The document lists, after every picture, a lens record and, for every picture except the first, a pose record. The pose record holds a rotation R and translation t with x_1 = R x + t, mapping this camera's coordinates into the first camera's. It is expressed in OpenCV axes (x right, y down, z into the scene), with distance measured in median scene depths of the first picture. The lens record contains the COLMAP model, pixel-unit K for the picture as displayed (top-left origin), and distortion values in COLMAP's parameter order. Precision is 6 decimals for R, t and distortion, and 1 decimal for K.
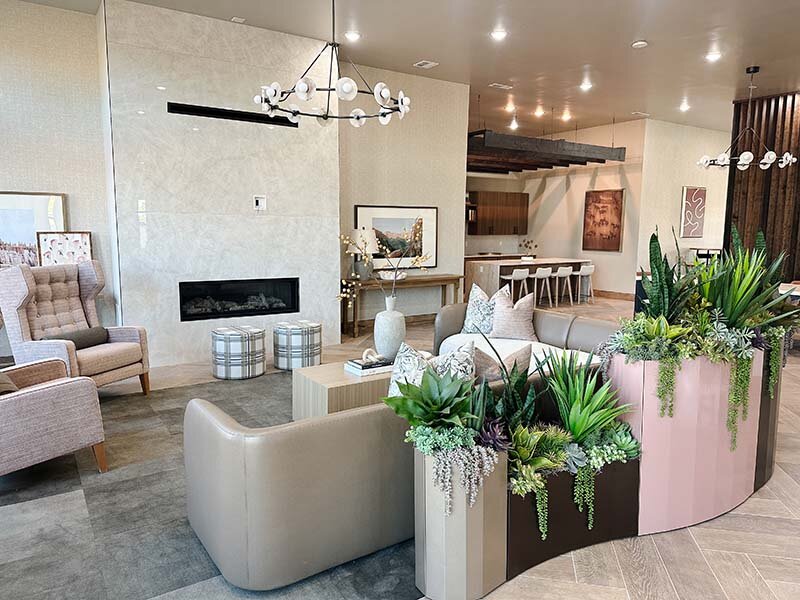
lens RADIAL K [[546.9, 0, 399.5], [0, 546.9, 304.9], [0, 0, 1]] dist [0.012098, -0.020446]
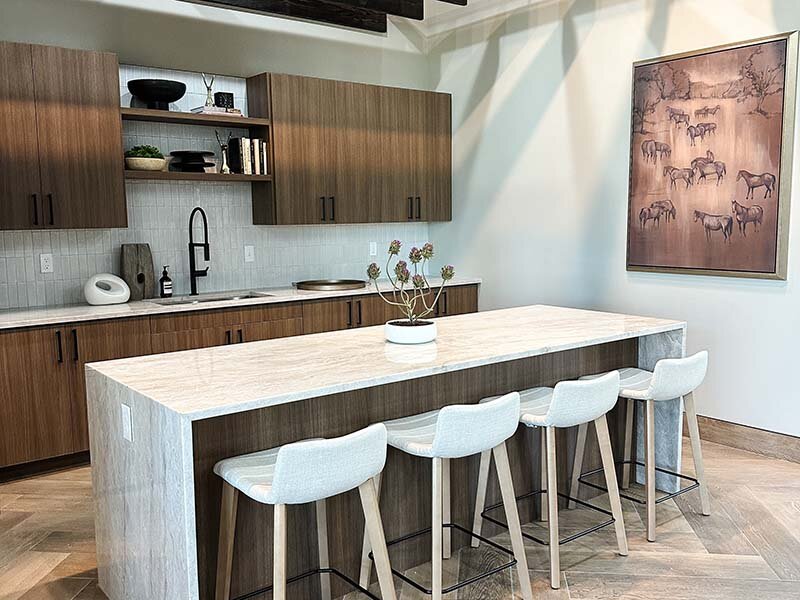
lens RADIAL K [[752.6, 0, 406.9], [0, 752.6, 303.0], [0, 0, 1]] dist [0.098171, 0.000000]
pose [[0.993964, -0.031090, 0.105205, 0.182487], [0.033165, 0.999287, -0.018032, -0.081944], [-0.104569, 0.021412, 0.994287, 0.637741]]
